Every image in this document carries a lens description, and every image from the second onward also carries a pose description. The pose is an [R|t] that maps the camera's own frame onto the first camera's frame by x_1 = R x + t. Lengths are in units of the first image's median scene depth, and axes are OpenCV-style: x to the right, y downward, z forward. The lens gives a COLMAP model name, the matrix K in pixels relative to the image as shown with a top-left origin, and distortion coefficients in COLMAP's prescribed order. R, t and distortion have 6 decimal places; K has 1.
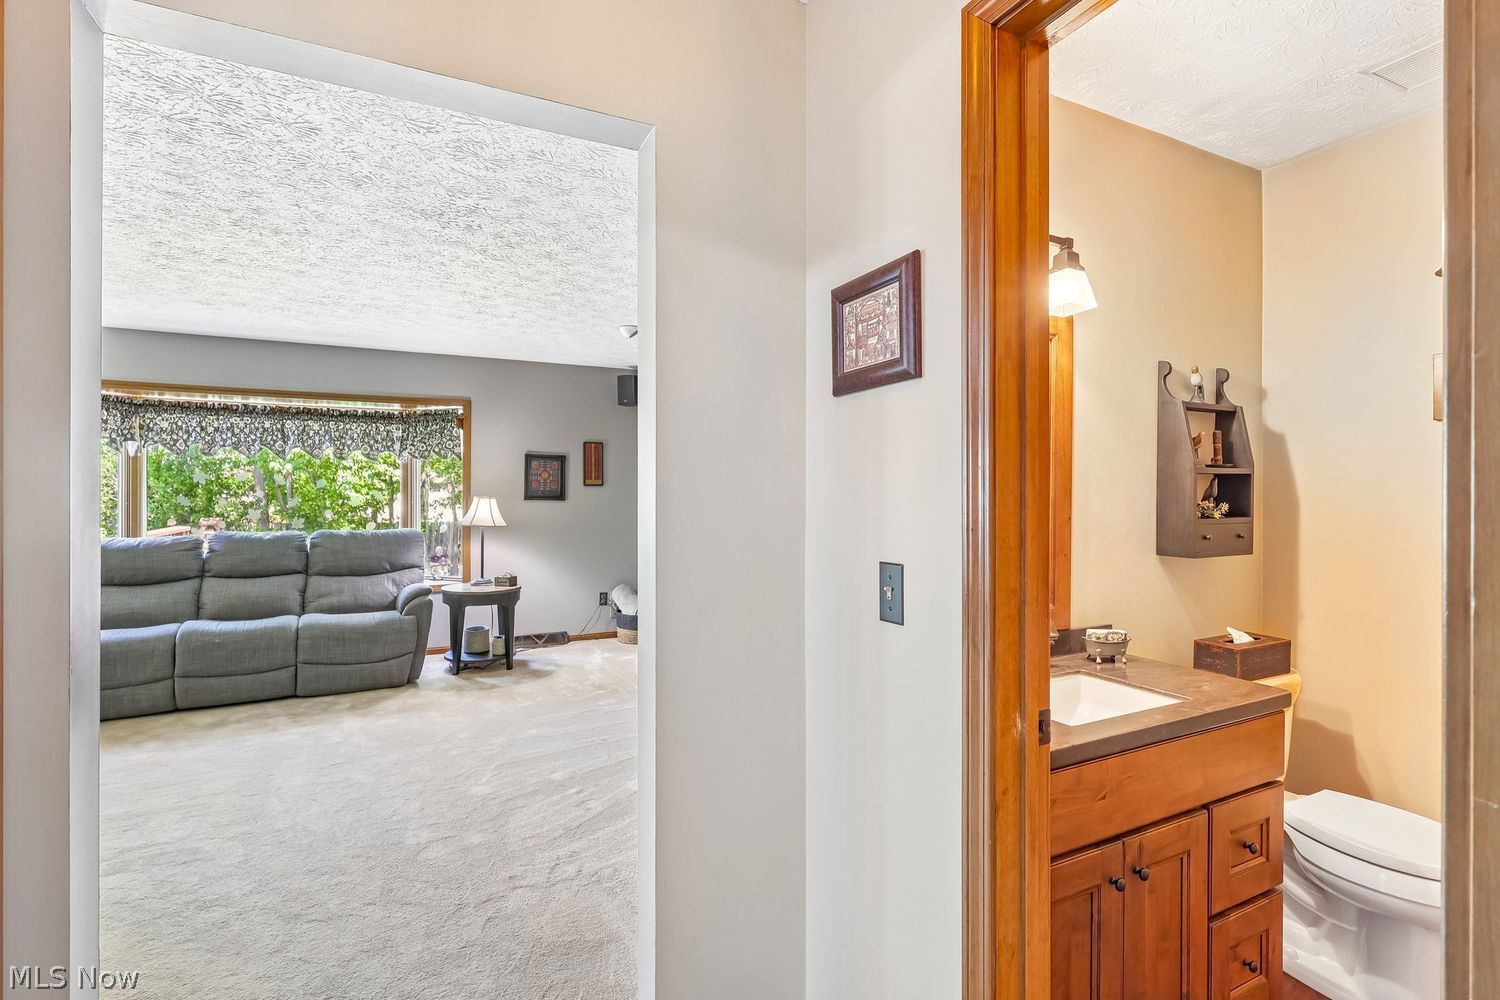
lens RADIAL K [[694.6, 0, 748.8], [0, 694.6, 490.8], [0, 0, 1]] dist [0.001957, 0.001080]
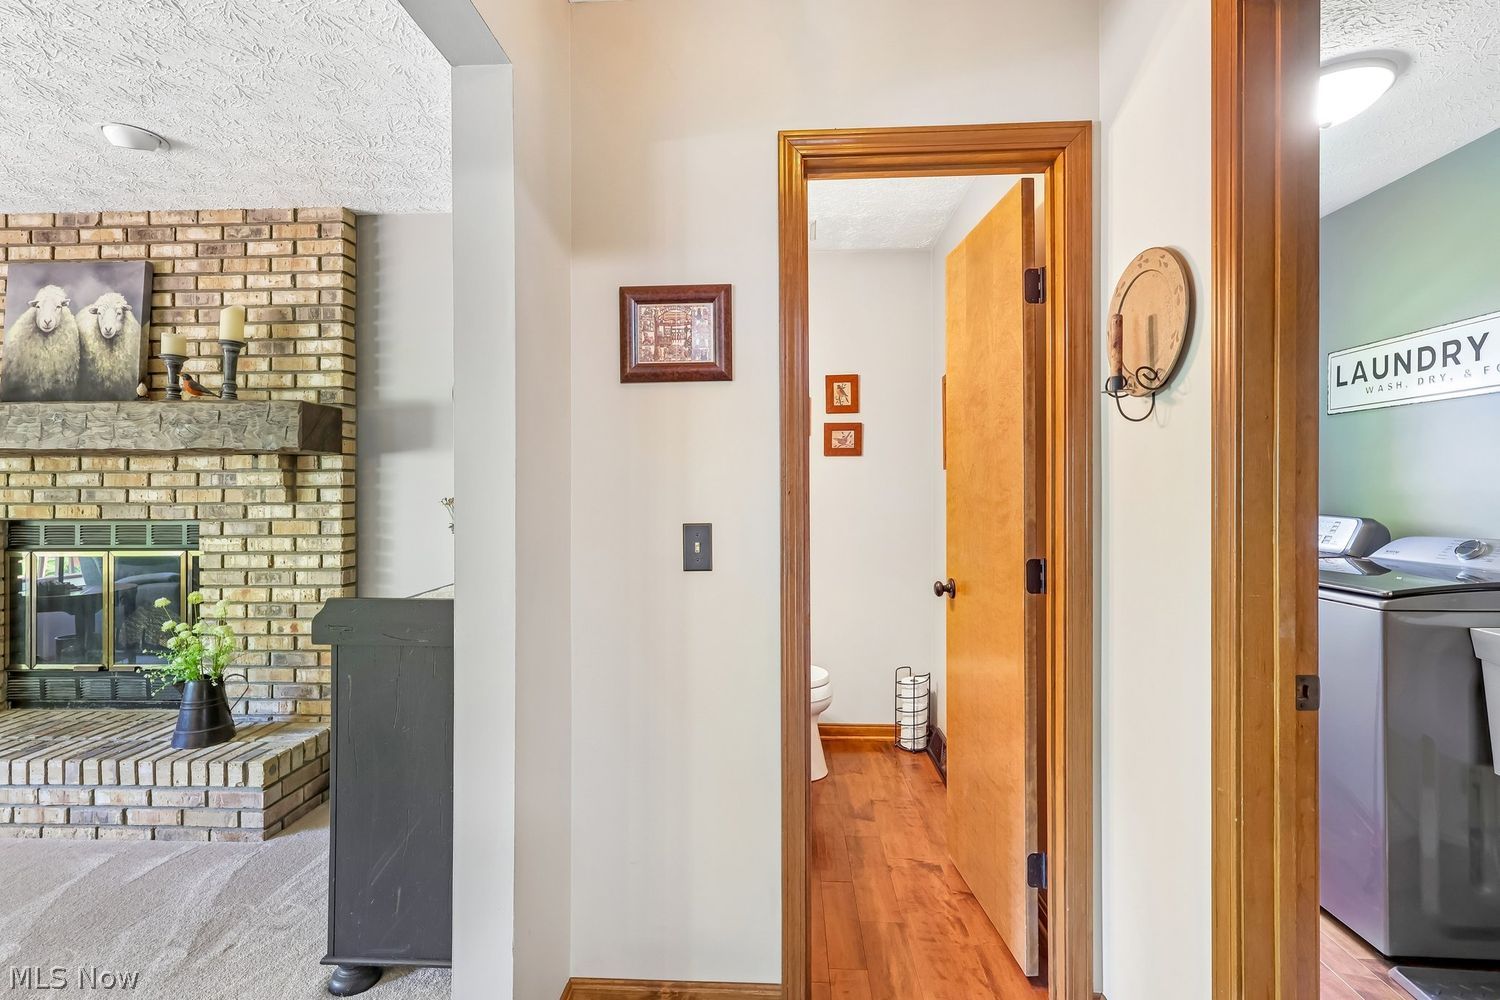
lens RADIAL K [[698.3, 0, 755.7], [0, 698.3, 492.5], [0, 0, 1]] dist [0.000036, 0.000061]
pose [[0.488694, -0.011317, 0.872382, -0.488501], [0.001805, 0.999927, 0.011961, 0.017927], [-0.872453, -0.004271, 0.488679, 0.169658]]
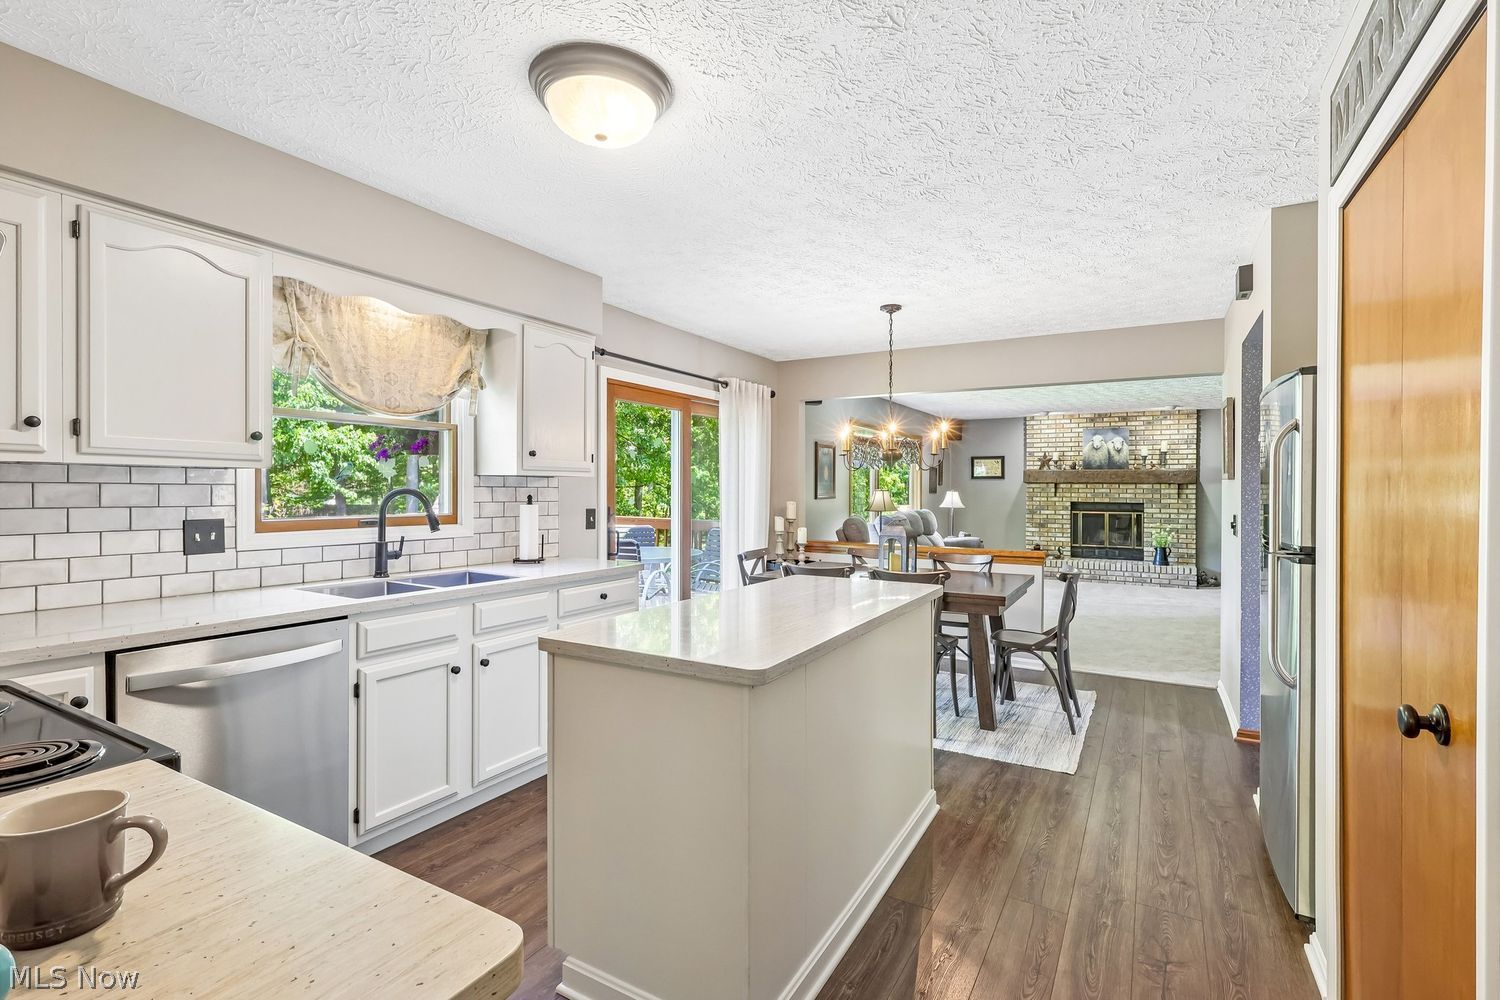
lens RADIAL K [[697.8, 0, 764.7], [0, 697.8, 484.3], [0, 0, 1]] dist [0.000861, 0.000415]
pose [[0.829397, 0.008217, 0.558599, -4.211575], [-0.008985, 0.999959, -0.001368, -0.007391], [-0.558587, -0.003885, 0.829437, -0.581524]]
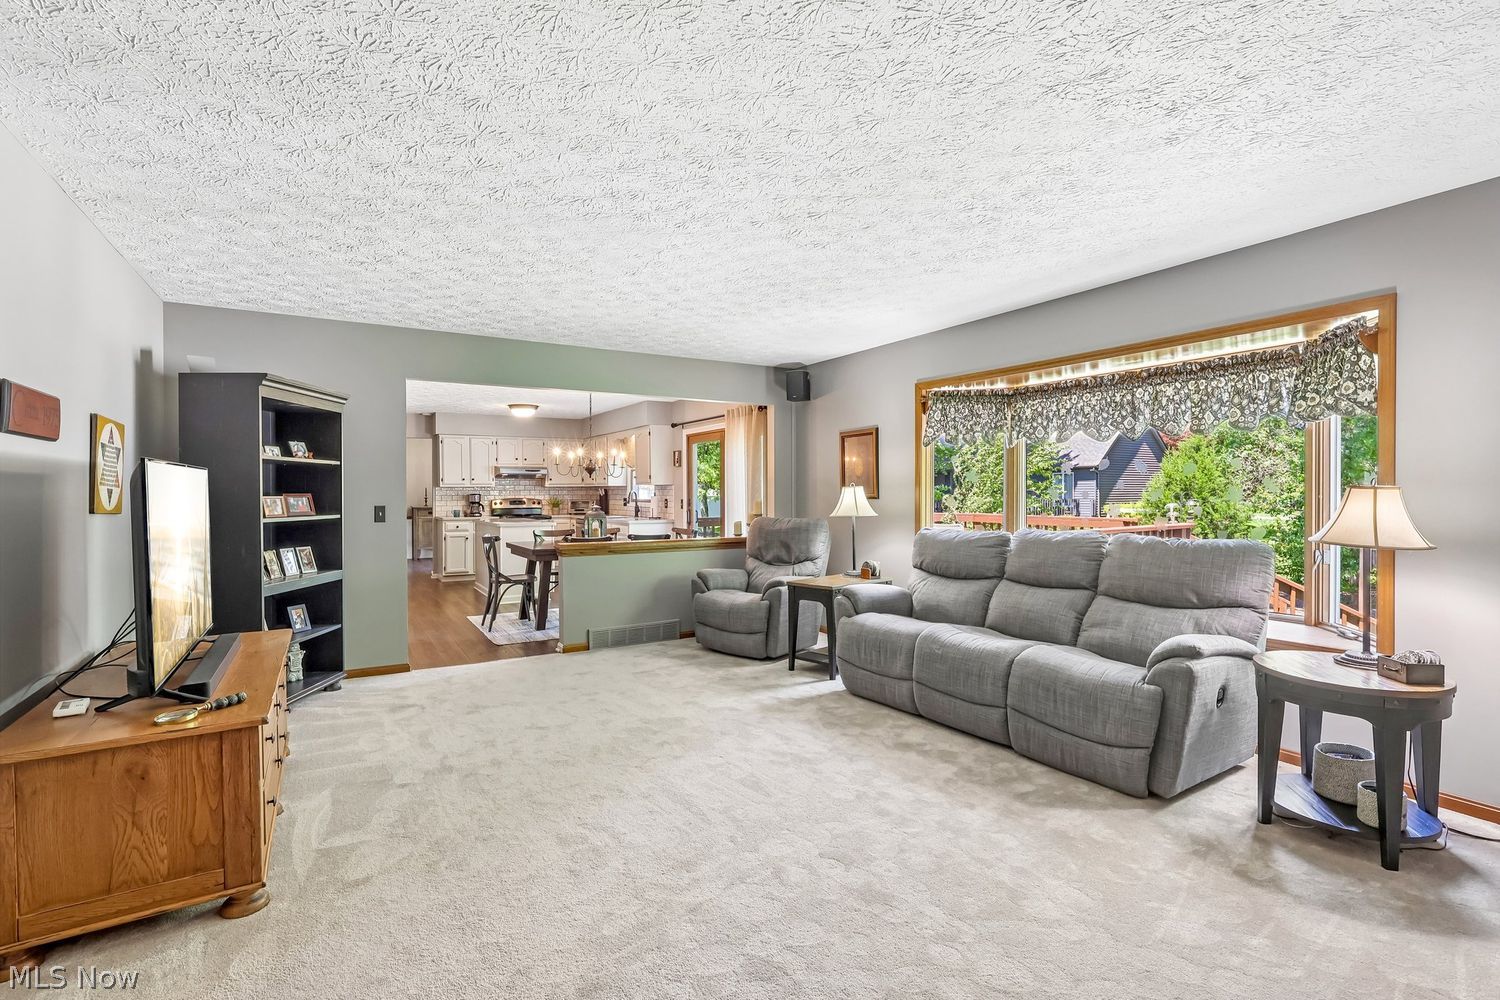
lens RADIAL K [[695.2, 0, 760.6], [0, 695.2, 496.4], [0, 0, 1]] dist [0.010964, 0.000448]
pose [[0.083876, 0.004896, -0.996464, 0.158296], [0.008369, 0.999949, 0.005617, 0.023315], [0.996441, -0.008811, 0.083830, 1.243120]]
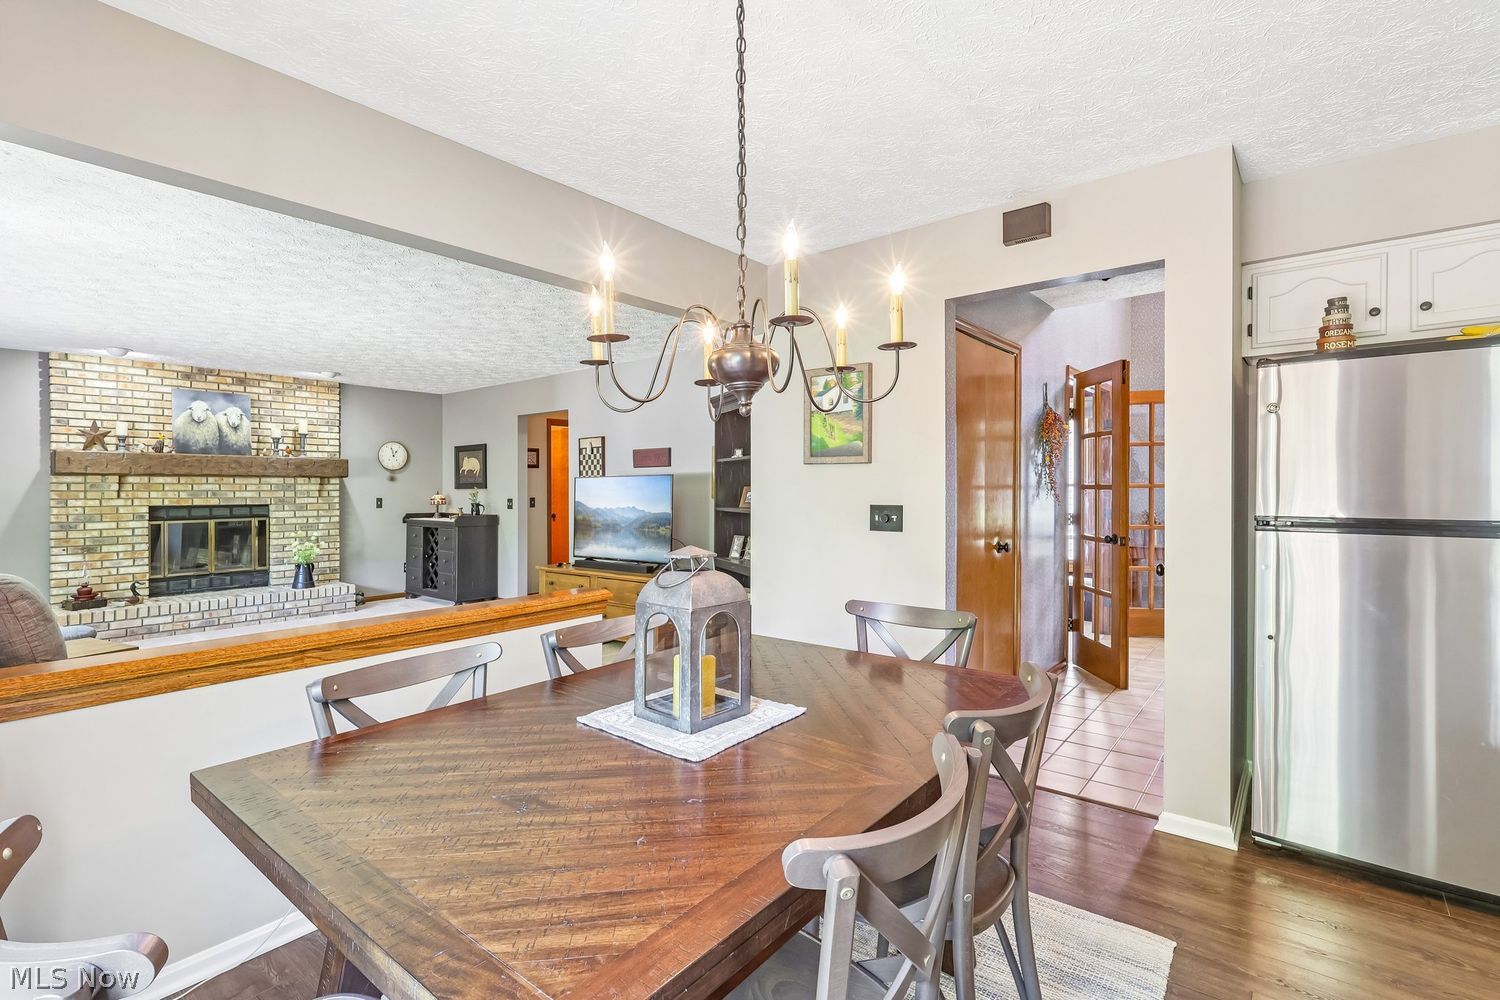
lens RADIAL K [[694.5, 0, 739.7], [0, 694.5, 482.0], [0, 0, 1]] dist [-0.000768, -0.000425]
pose [[-0.398125, 0.010628, 0.917270, -3.466857], [0.001555, 0.999939, -0.010911, 0.020621], [-0.917330, -0.002917, -0.398117, 1.010768]]
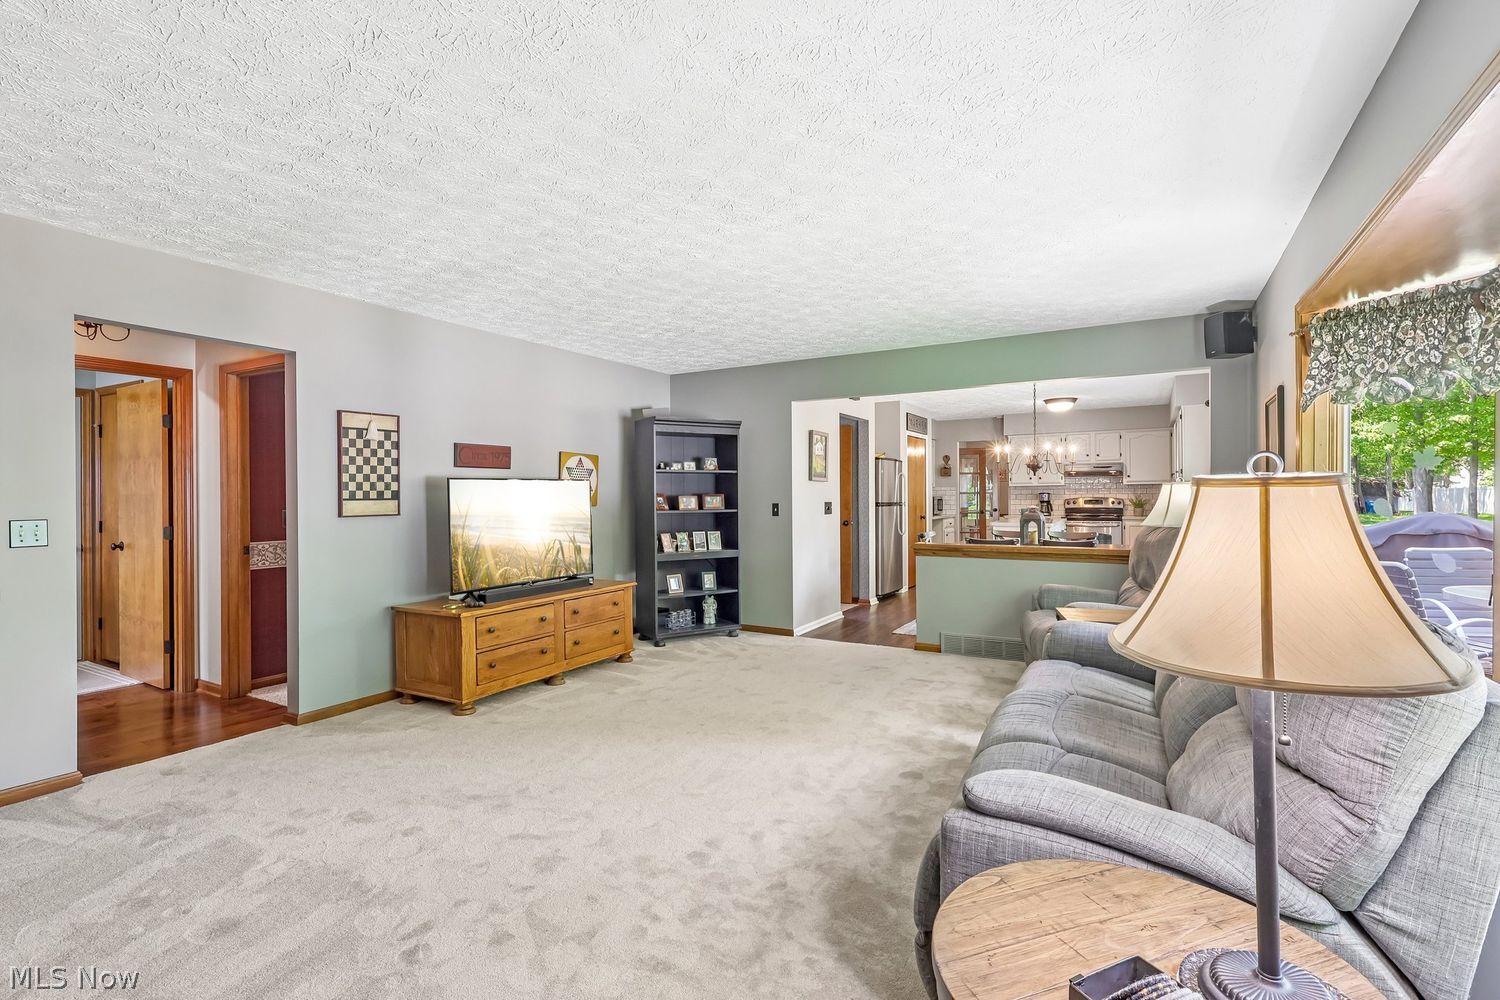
lens RADIAL K [[706.1, 0, 754.7], [0, 706.1, 494.1], [0, 0, 1]] dist [0.003093, 0.000361]
pose [[-0.833281, 0.004578, -0.552831, -0.436259], [0.008618, 0.999952, -0.004710, 0.031503], [0.552783, -0.008689, -0.833280, 2.490249]]
